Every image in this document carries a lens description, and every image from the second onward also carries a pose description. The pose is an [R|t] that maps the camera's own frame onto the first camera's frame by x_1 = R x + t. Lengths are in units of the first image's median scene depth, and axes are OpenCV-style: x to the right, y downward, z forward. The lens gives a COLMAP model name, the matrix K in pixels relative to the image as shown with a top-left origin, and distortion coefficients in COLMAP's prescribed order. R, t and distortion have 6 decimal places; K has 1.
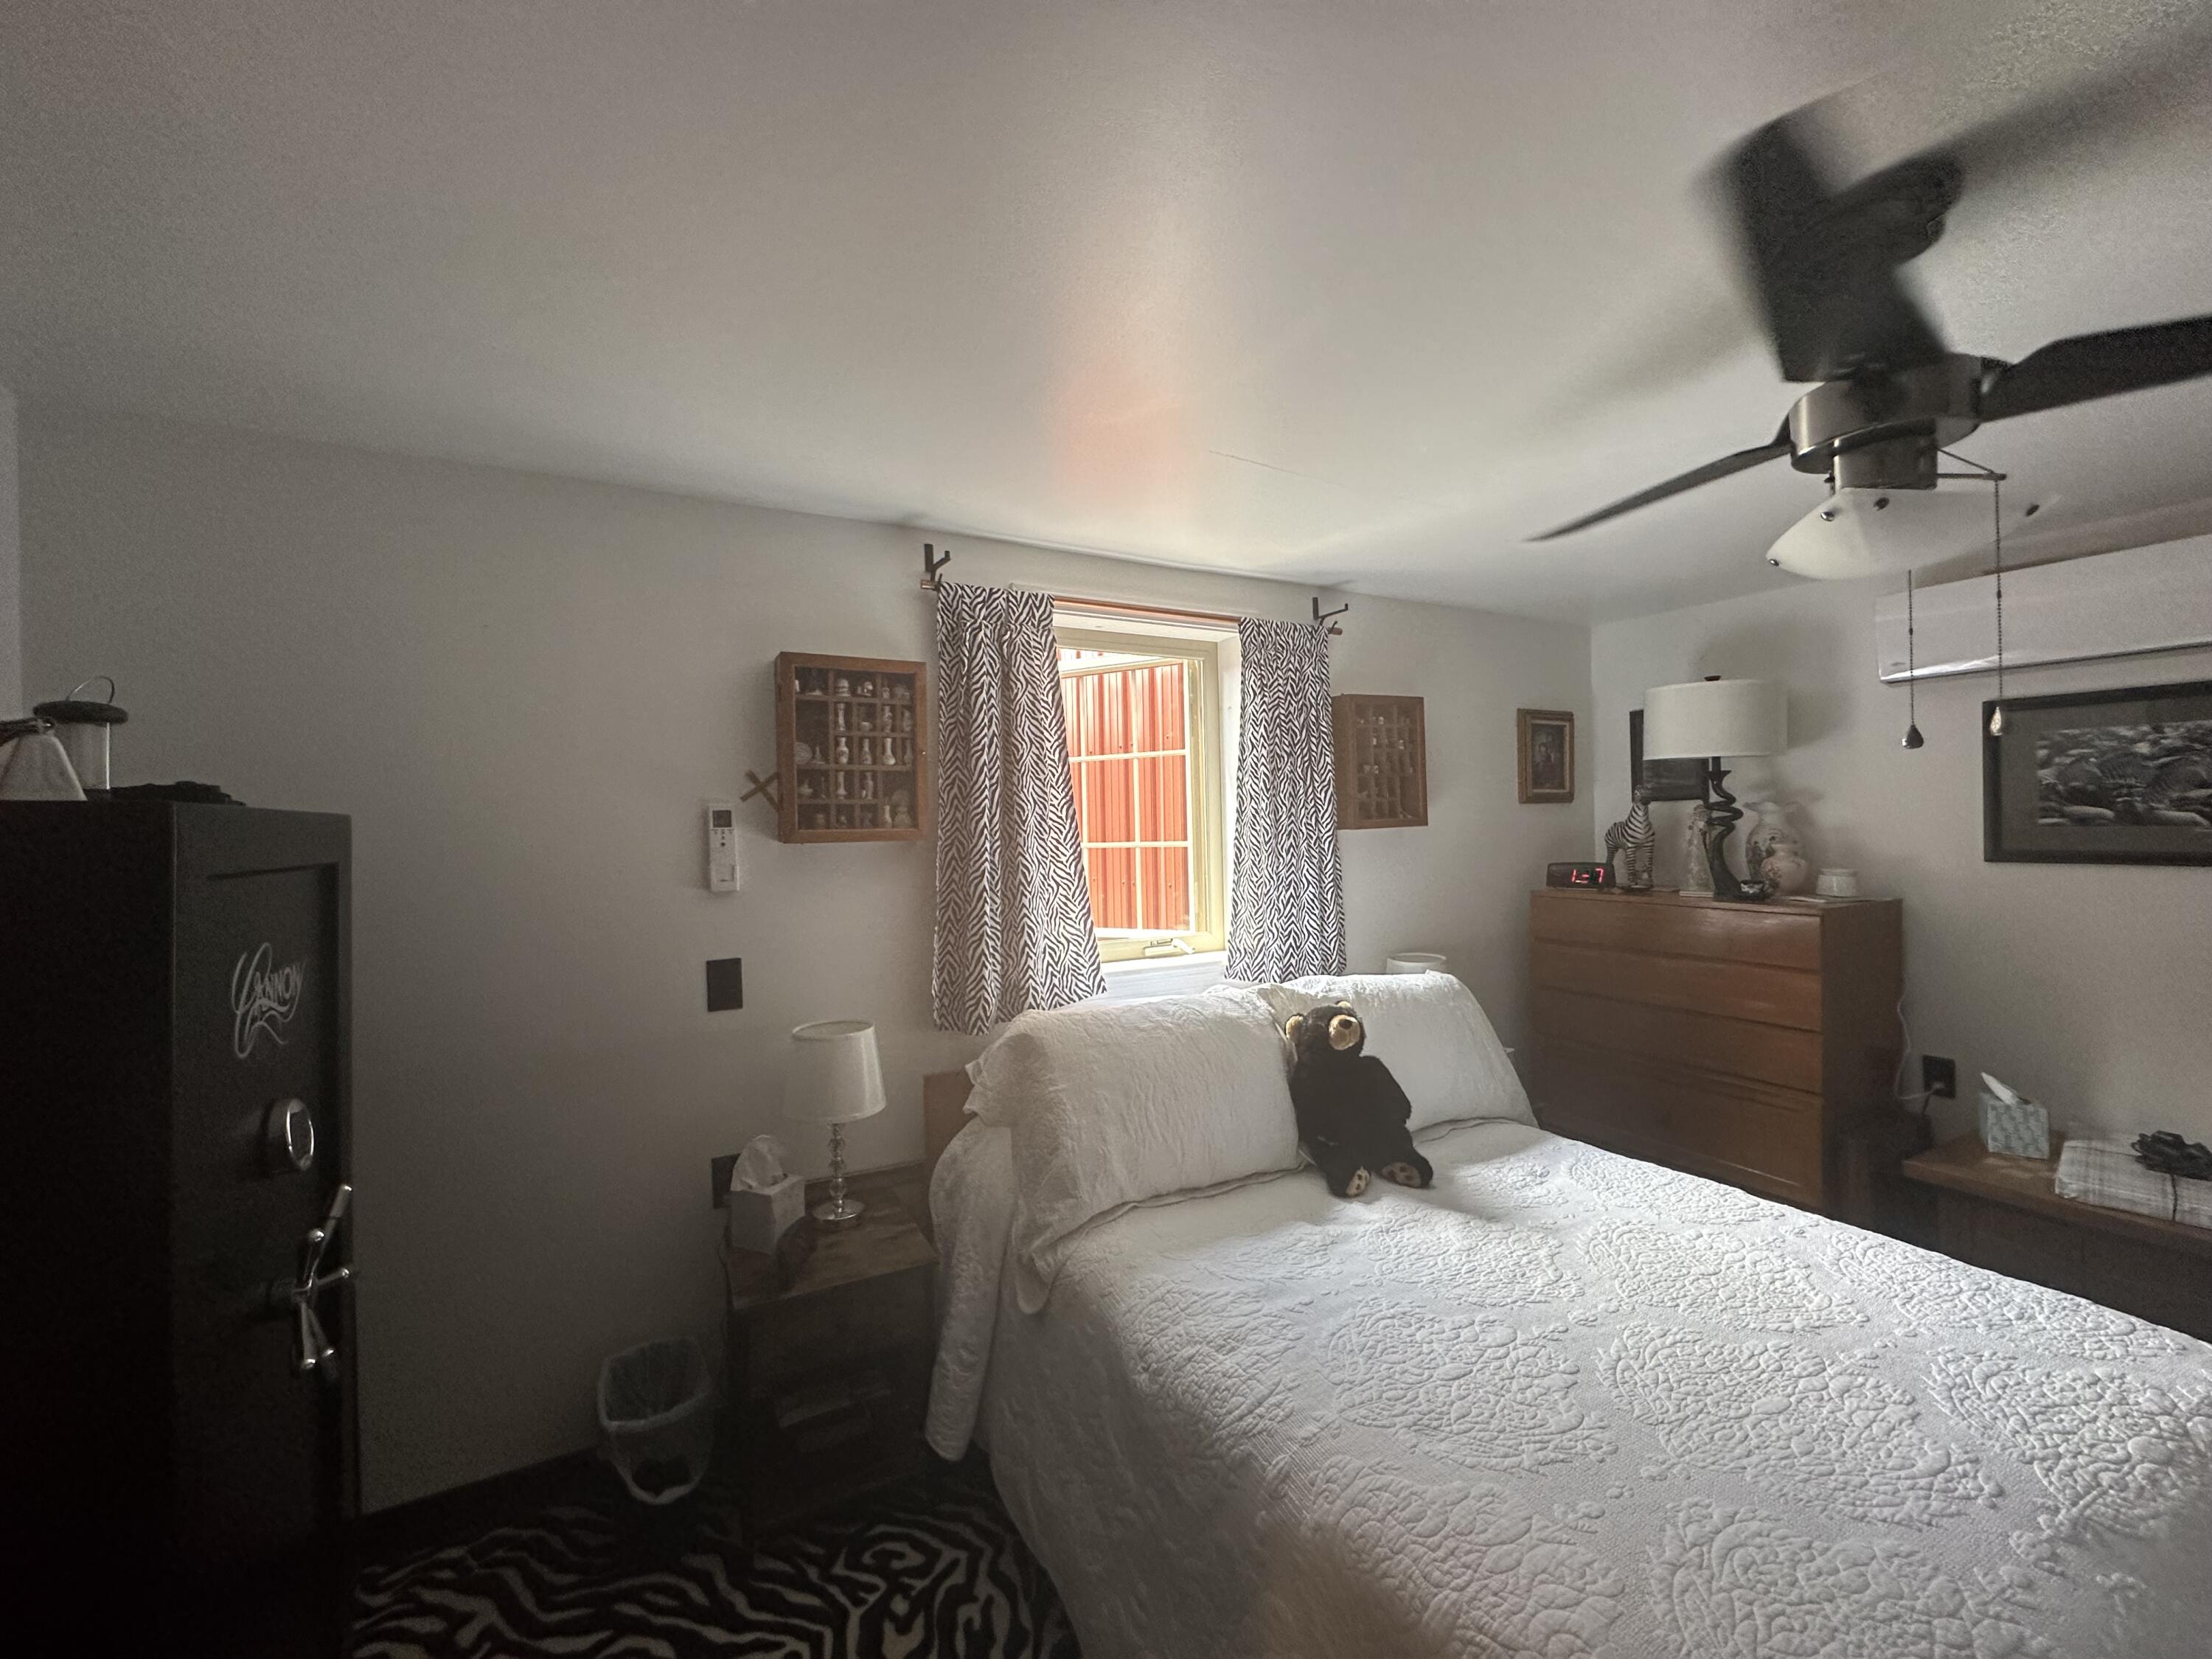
lens RADIAL K [[902.9, 0, 1087.8], [0, 902.9, 830.6], [0, 0, 1]] dist [0.006426, -0.003177]
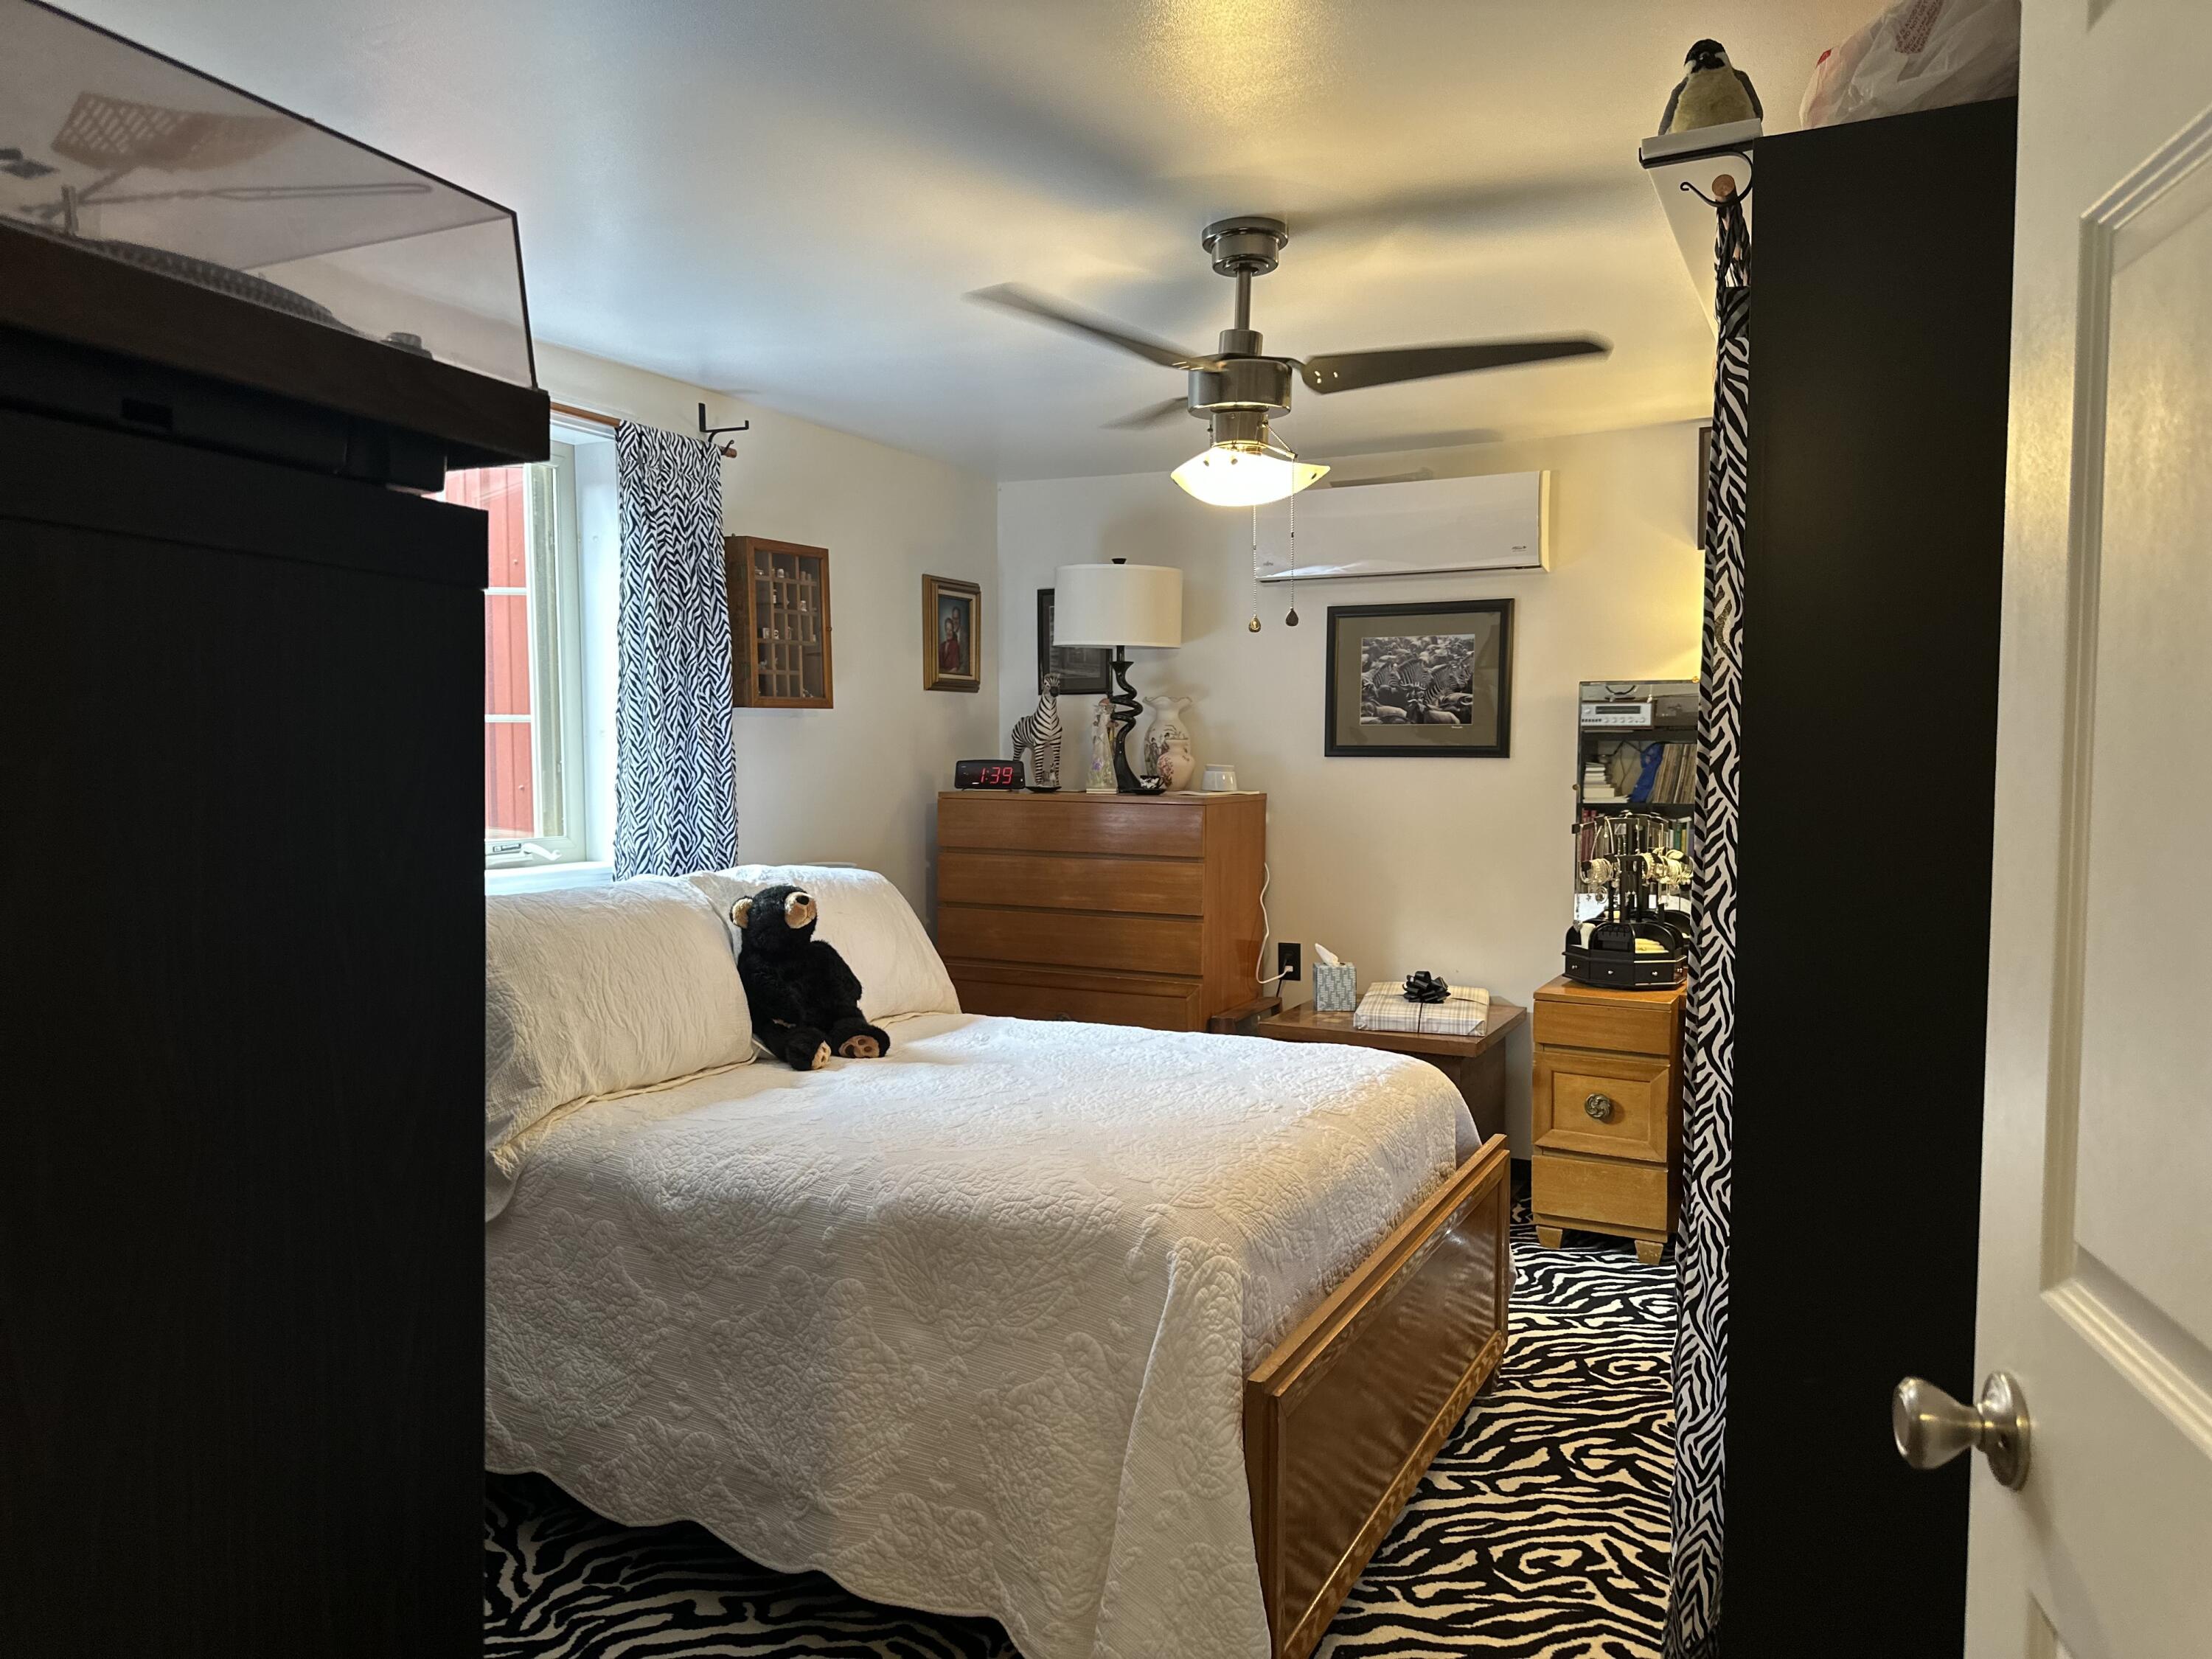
lens RADIAL K [[1554.8, 0, 1106.2], [0, 1554.8, 836.4], [0, 0, 1]] dist [0.029022, -0.057866]
pose [[0.817462, -0.008480, 0.575920, -0.246600], [-0.018957, 0.998954, 0.041617, 0.049969], [-0.575671, -0.044938, 0.816446, -0.312744]]
